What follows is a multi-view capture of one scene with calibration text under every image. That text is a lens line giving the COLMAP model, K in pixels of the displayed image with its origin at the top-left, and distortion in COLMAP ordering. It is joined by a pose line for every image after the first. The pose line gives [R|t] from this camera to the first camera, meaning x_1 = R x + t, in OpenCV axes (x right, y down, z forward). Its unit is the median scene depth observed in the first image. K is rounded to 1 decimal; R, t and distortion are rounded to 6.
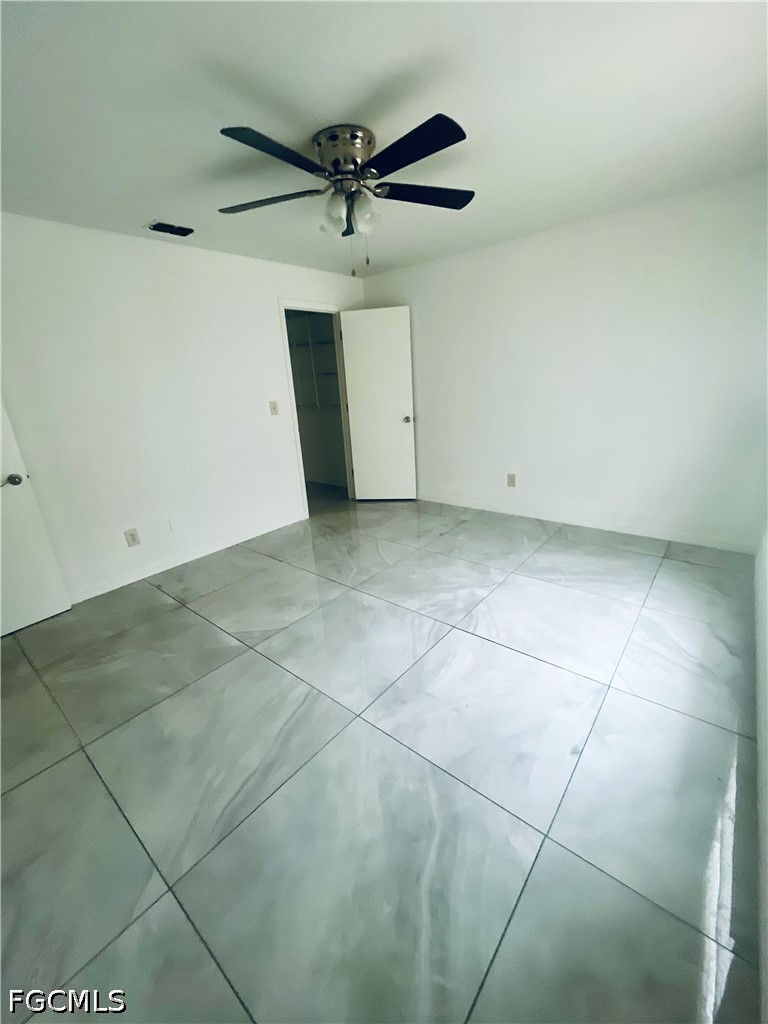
lens RADIAL K [[414.0, 0, 382.4], [0, 414.0, 511.8], [0, 0, 1]] dist [-0.000317, 0.000835]
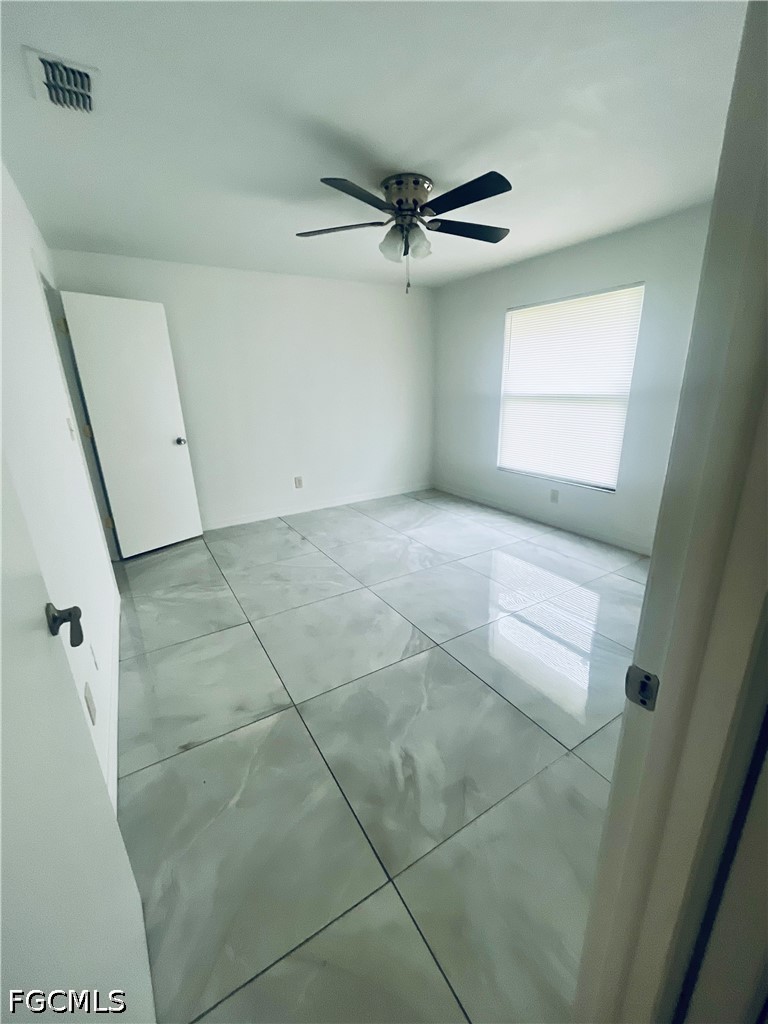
lens RADIAL K [[414.0, 0, 379.9], [0, 414.0, 510.5], [0, 0, 1]] dist [-0.000317, 0.000835]
pose [[0.332806, -0.224370, 0.915914, -1.043015], [0.304664, 0.944776, 0.120738, -0.113903], [-0.892424, 0.238864, 0.382784, 0.595338]]
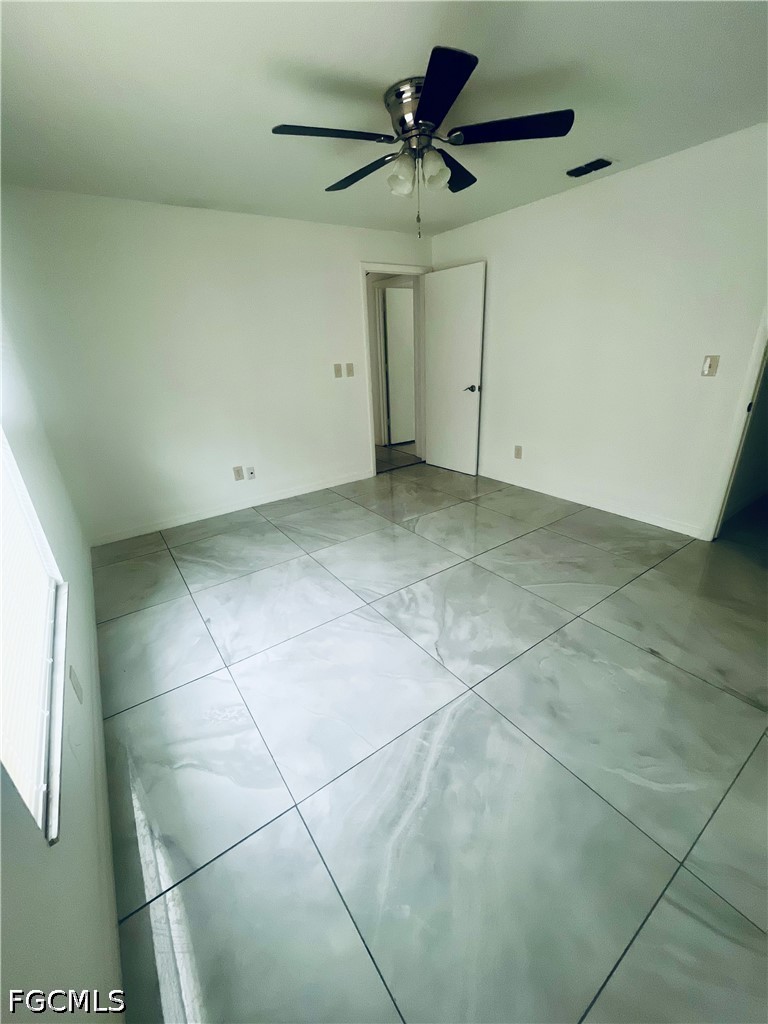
lens RADIAL K [[414.0, 0, 386.9], [0, 414.0, 510.3], [0, 0, 1]] dist [-0.000317, 0.000835]
pose [[-0.251925, 0.424595, -0.869628, 0.858415], [-0.243739, 0.841804, 0.481620, -0.374512], [0.936550, 0.333294, -0.108581, 0.980787]]
